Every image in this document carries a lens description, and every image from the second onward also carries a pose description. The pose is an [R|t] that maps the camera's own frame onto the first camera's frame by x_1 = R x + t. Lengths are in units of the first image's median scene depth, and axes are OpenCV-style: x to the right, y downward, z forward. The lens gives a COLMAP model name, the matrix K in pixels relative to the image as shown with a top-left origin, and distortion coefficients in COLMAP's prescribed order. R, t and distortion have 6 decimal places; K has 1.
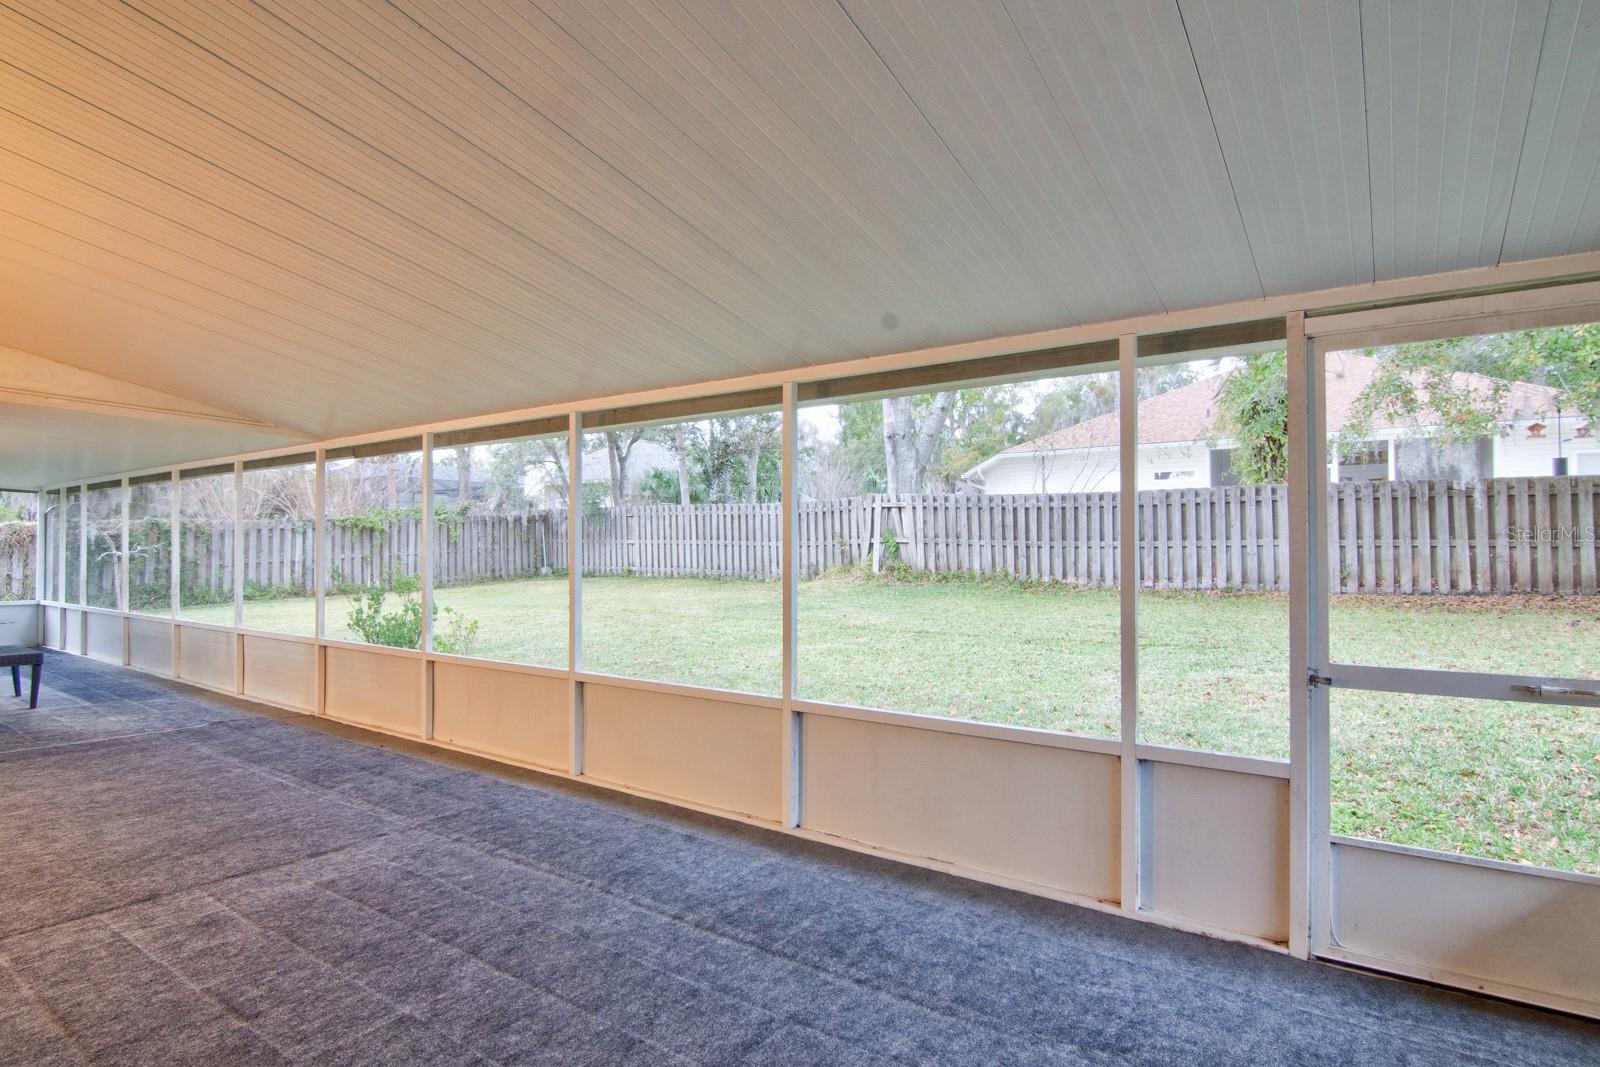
lens RADIAL K [[836.9, 0, 800.0], [0, 836.9, 533.5], [0, 0, 1]] dist [0.001186, -0.017750]
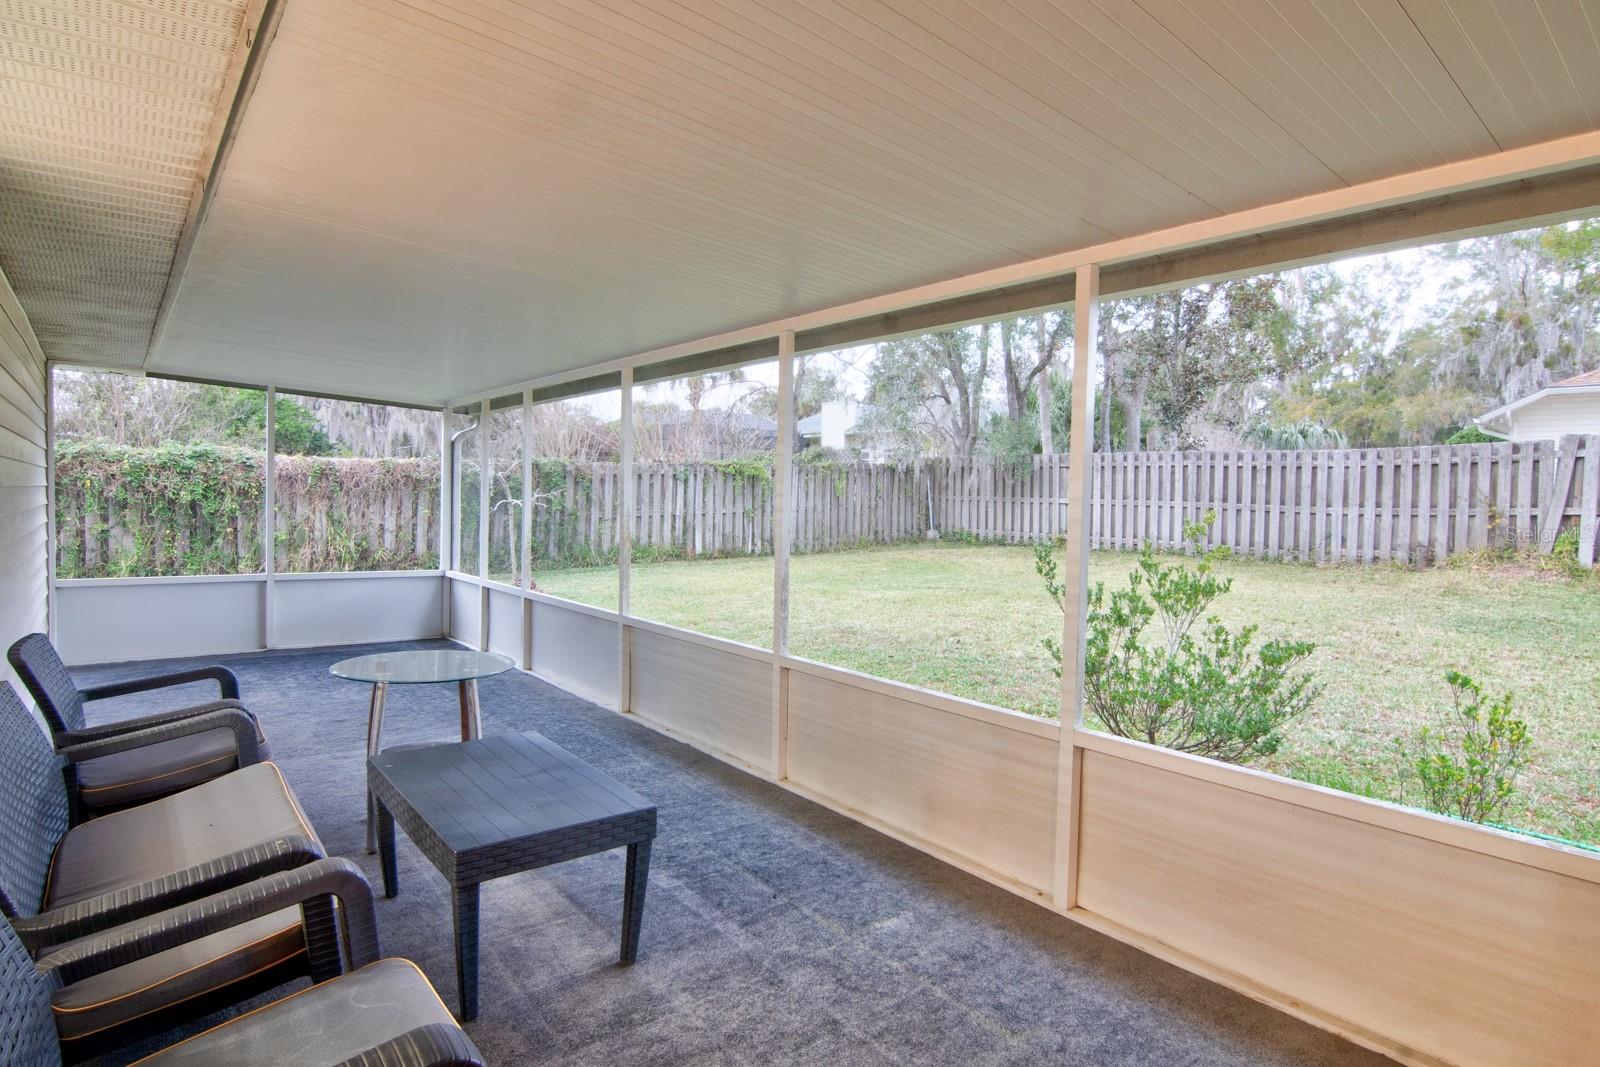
lens RADIAL K [[845.6, 0, 798.2], [0, 845.6, 526.9], [0, 0, 1]] dist [0.002244, -0.013386]
pose [[0.965486, 0.033934, -0.258236, -0.271652], [-0.022686, 0.998665, 0.046412, 0.003825], [0.259466, -0.038952, 0.964966, 0.239564]]
